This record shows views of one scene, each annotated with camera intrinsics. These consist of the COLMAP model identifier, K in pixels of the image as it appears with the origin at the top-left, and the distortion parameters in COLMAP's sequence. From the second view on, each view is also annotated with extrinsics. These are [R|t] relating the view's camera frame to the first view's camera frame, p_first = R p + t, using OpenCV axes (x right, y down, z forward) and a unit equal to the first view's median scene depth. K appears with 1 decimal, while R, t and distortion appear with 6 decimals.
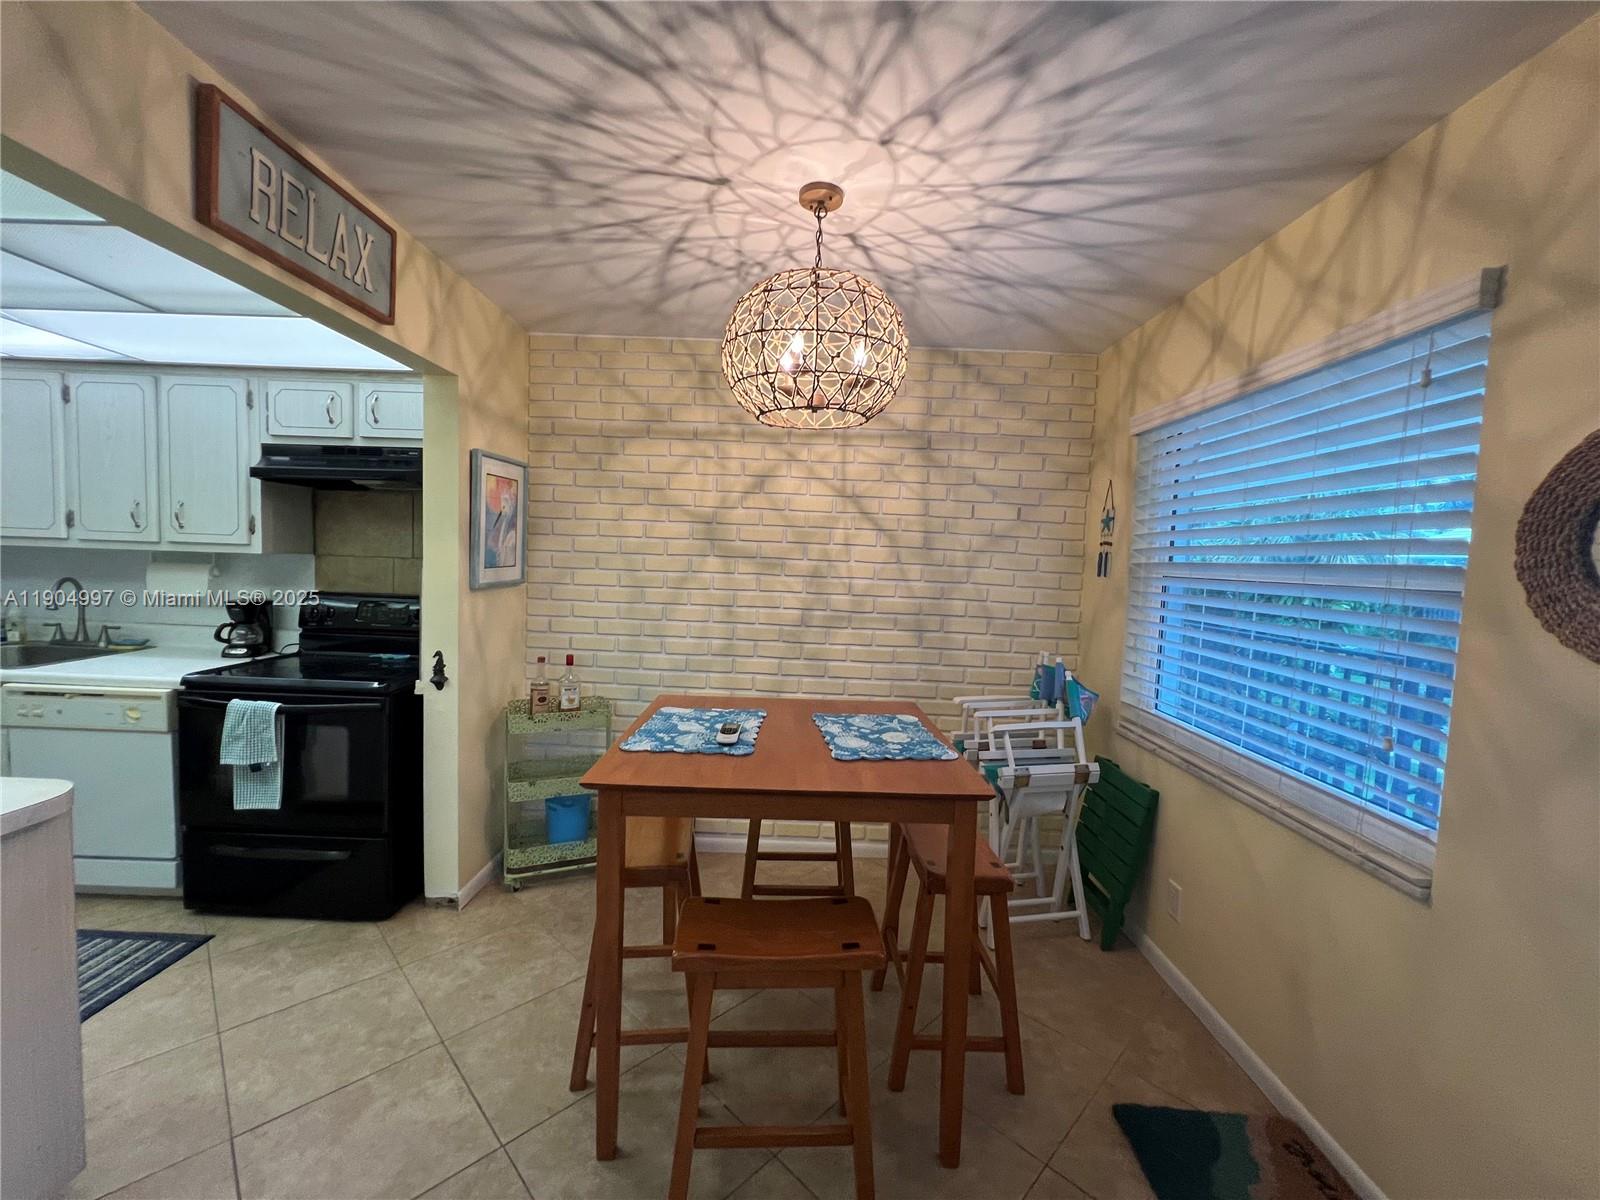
lens RADIAL K [[645.6, 0, 798.4], [0, 645.6, 597.6], [0, 0, 1]] dist [-0.004903, 0.001291]
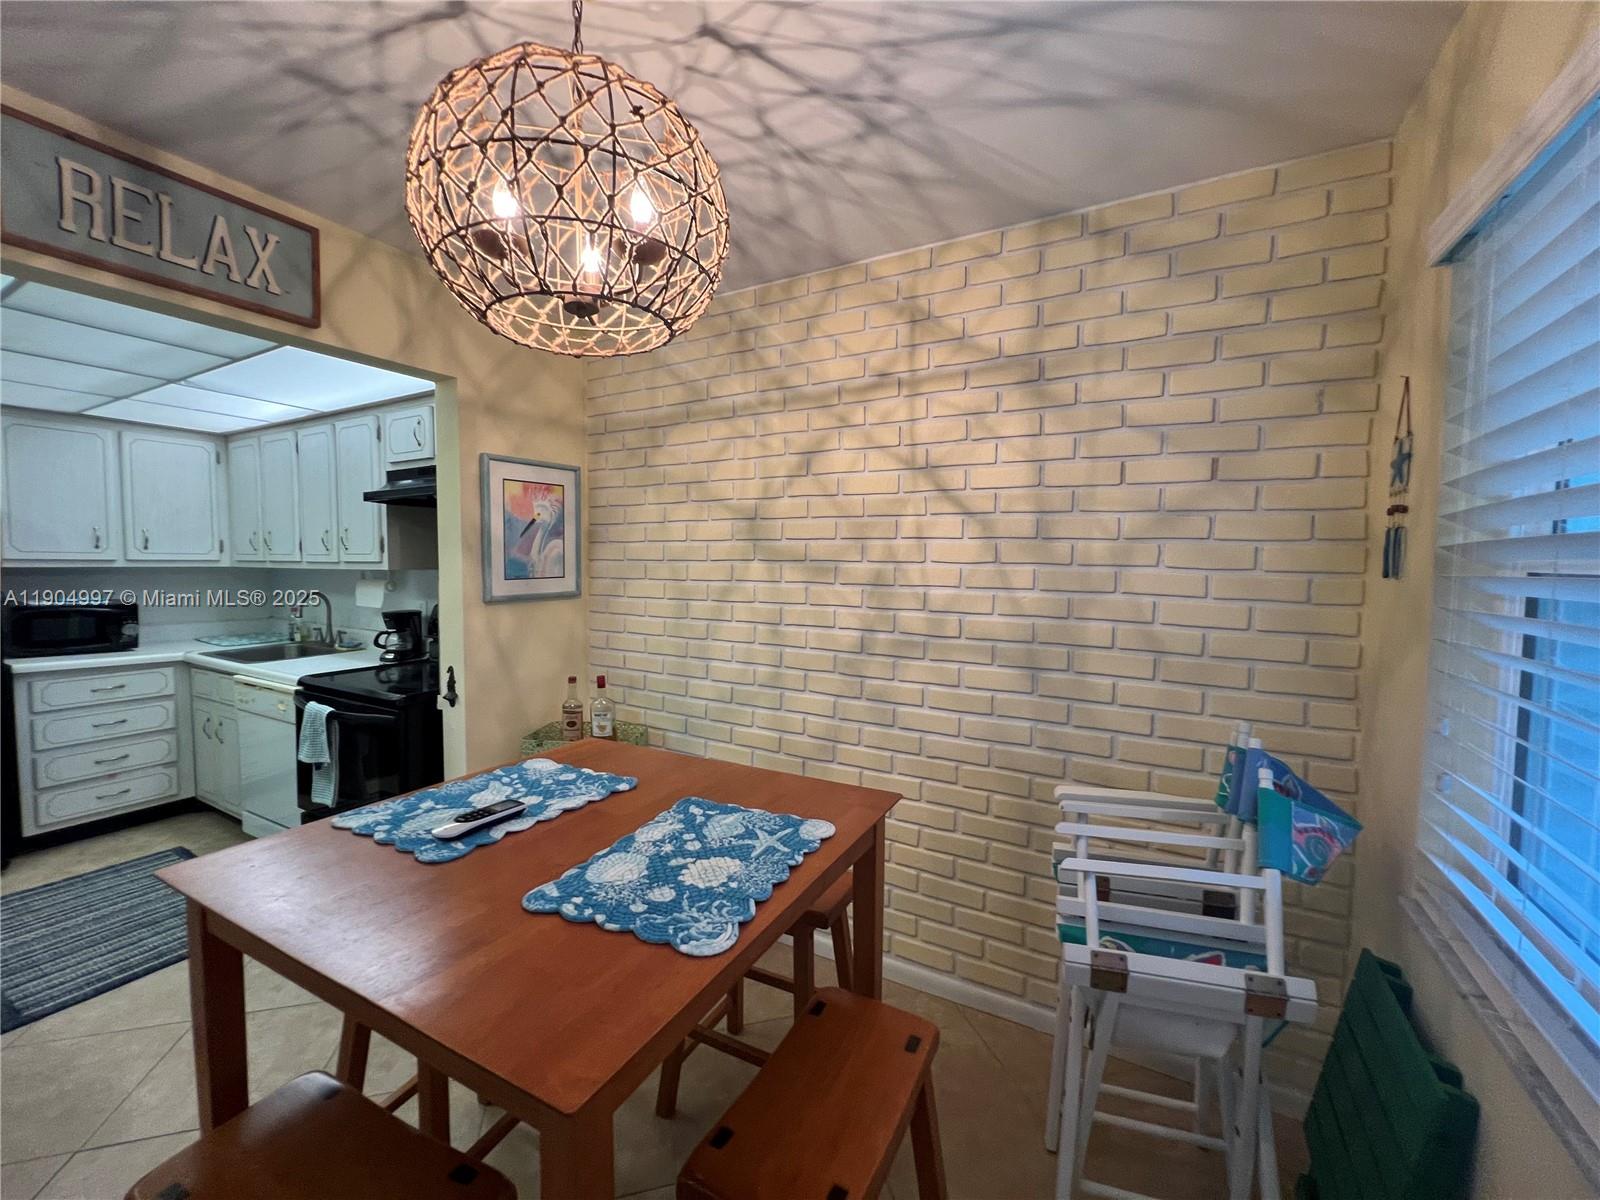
lens RADIAL K [[645.6, 0, 796.9], [0, 645.6, 597.7], [0, 0, 1]] dist [-0.004903, 0.001291]
pose [[0.873109, -0.001925, -0.487520, 0.333374], [-0.006973, 0.999841, -0.016437, -0.006867], [0.487474, 0.017750, 0.872957, 0.375491]]
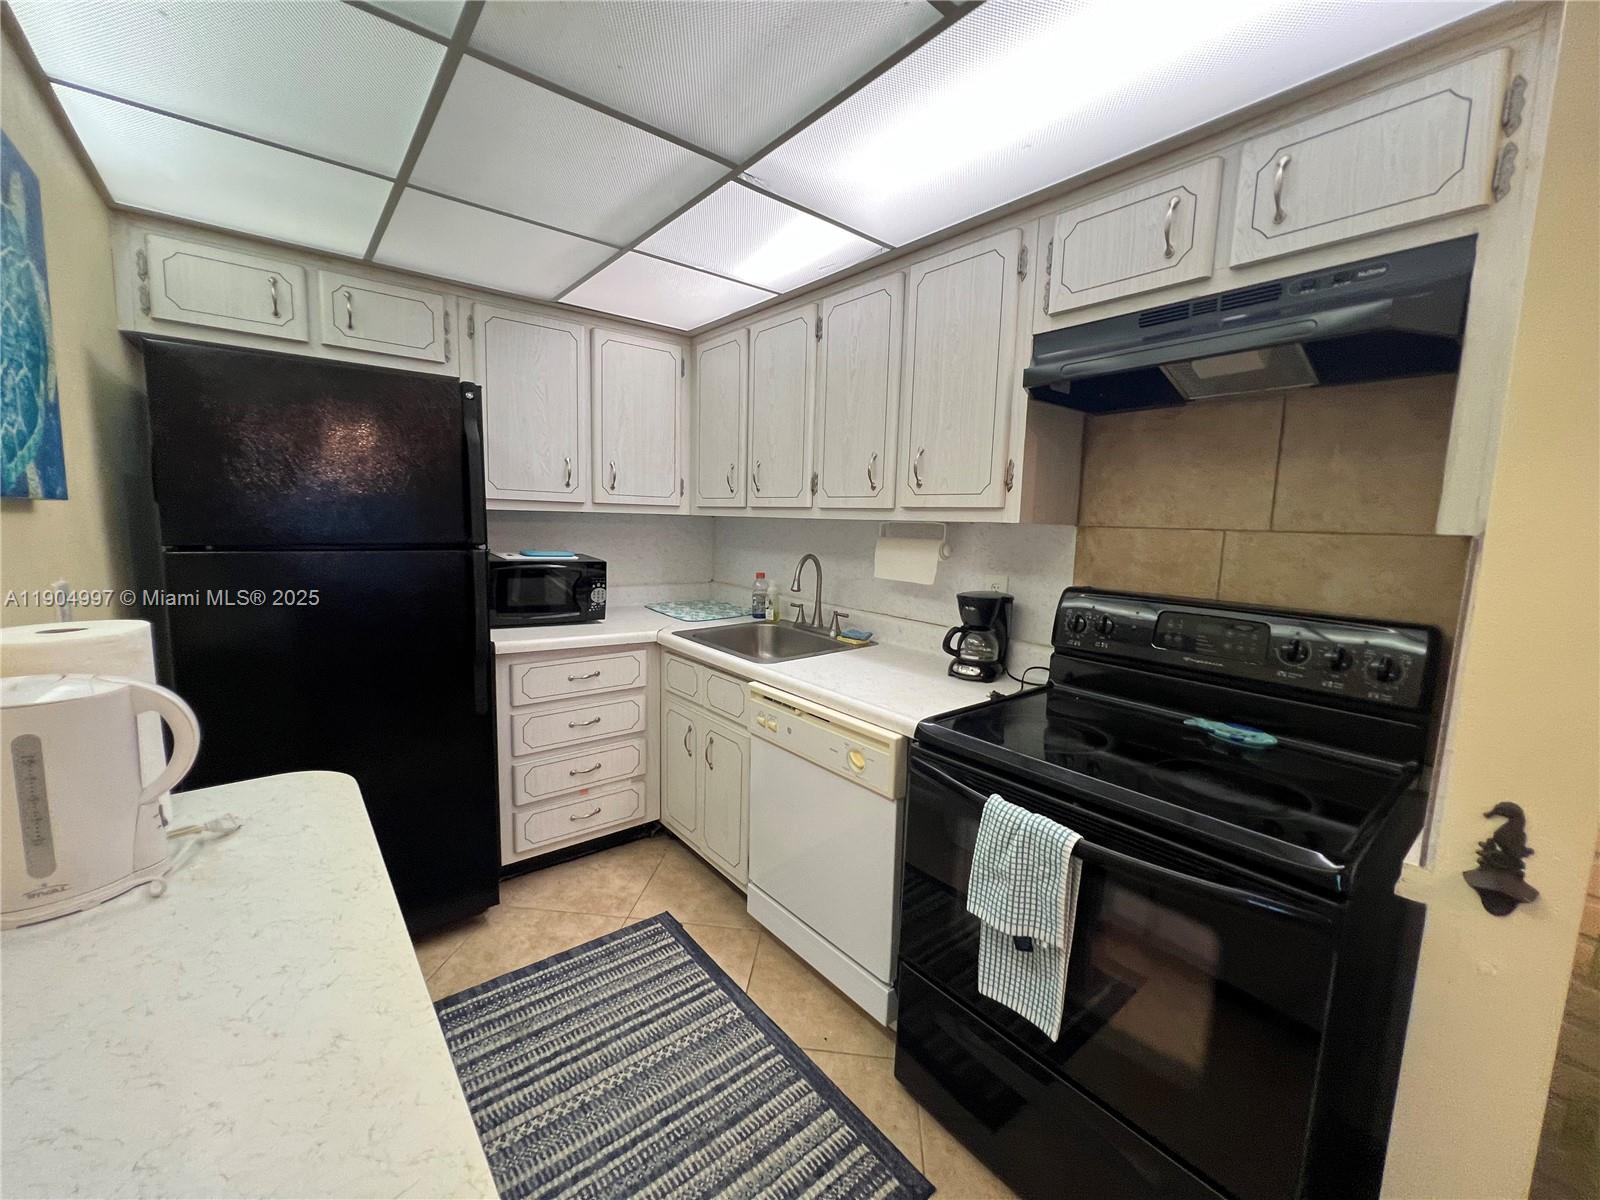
lens RADIAL K [[645.6, 0, 799.6], [0, 645.6, 597.7], [0, 0, 1]] dist [-0.004903, 0.001291]
pose [[0.635302, 0.075668, -0.768547, -0.498982], [-0.052515, 0.997118, 0.054761, -0.020791], [0.770476, 0.005570, 0.637445, 0.459951]]
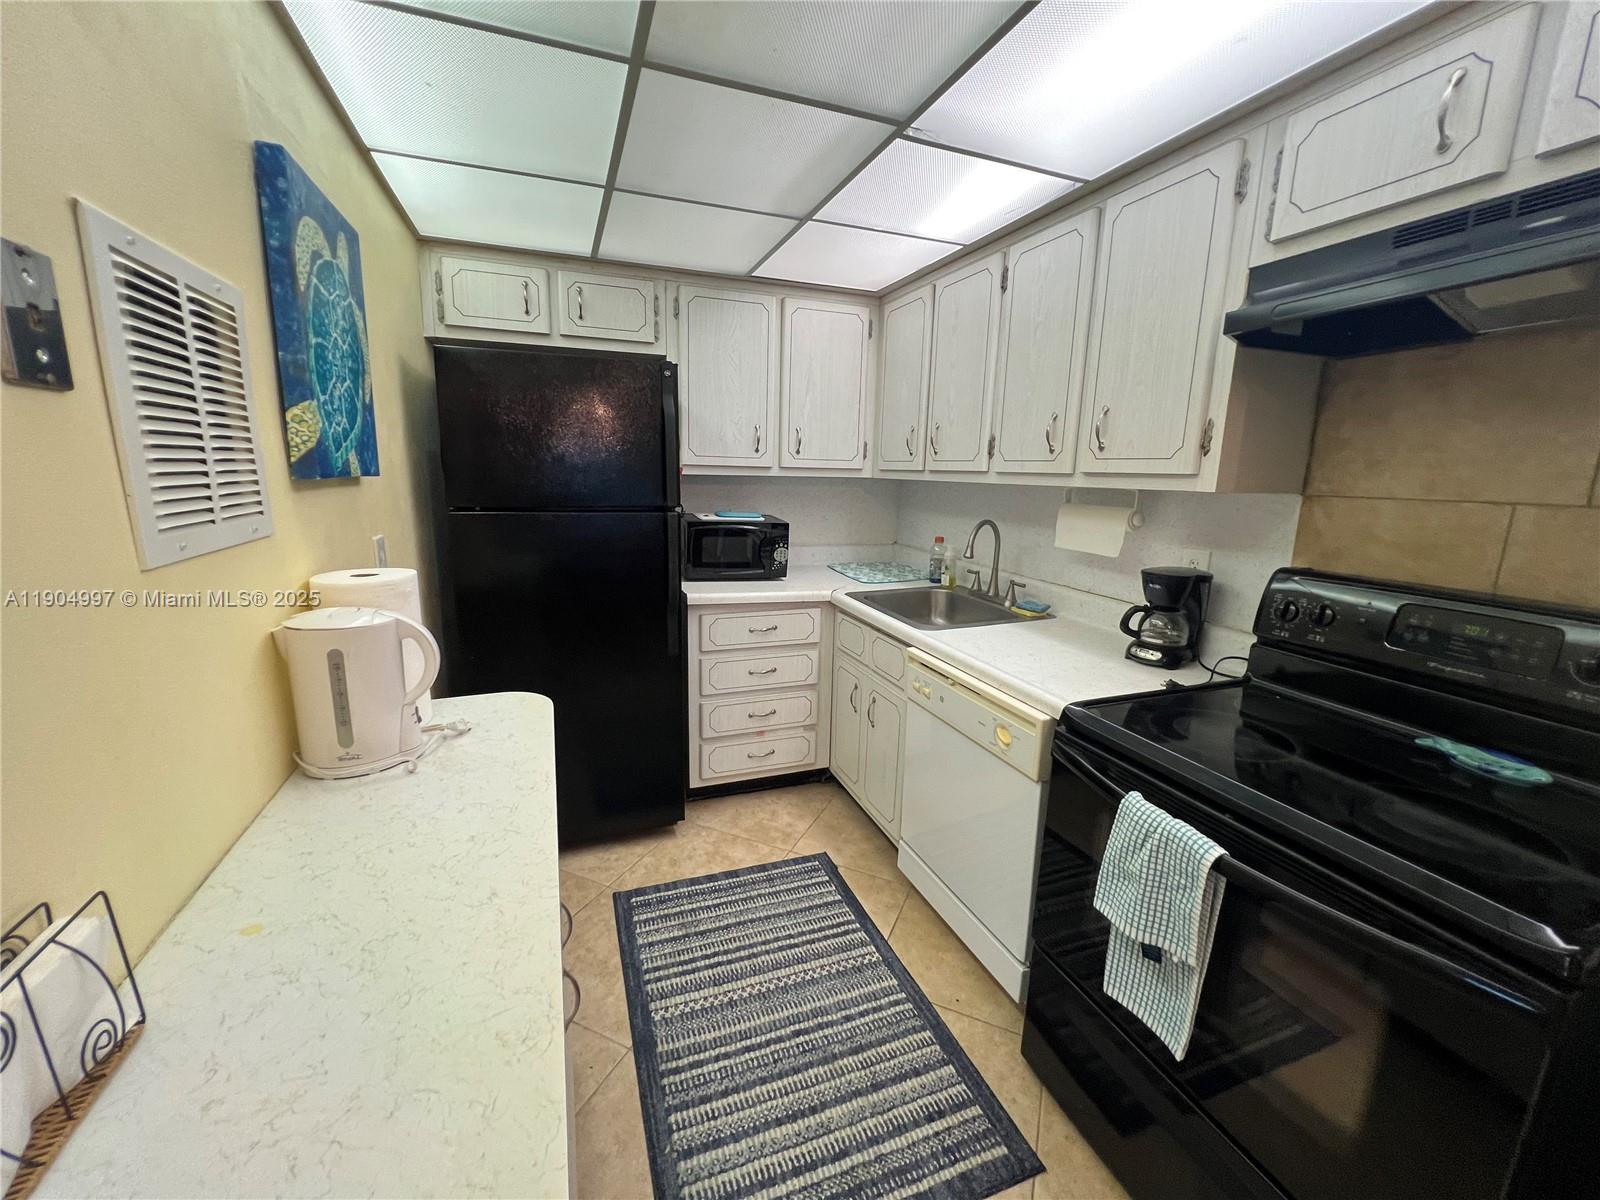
lens RADIAL K [[645.6, 0, 799.0], [0, 645.6, 598.0], [0, 0, 1]] dist [-0.004903, 0.001291]
pose [[0.354602, 0.155736, -0.921956, -0.459704], [-0.067726, 0.987719, 0.140796, -0.034320], [0.932561, 0.012513, 0.360795, 0.498640]]
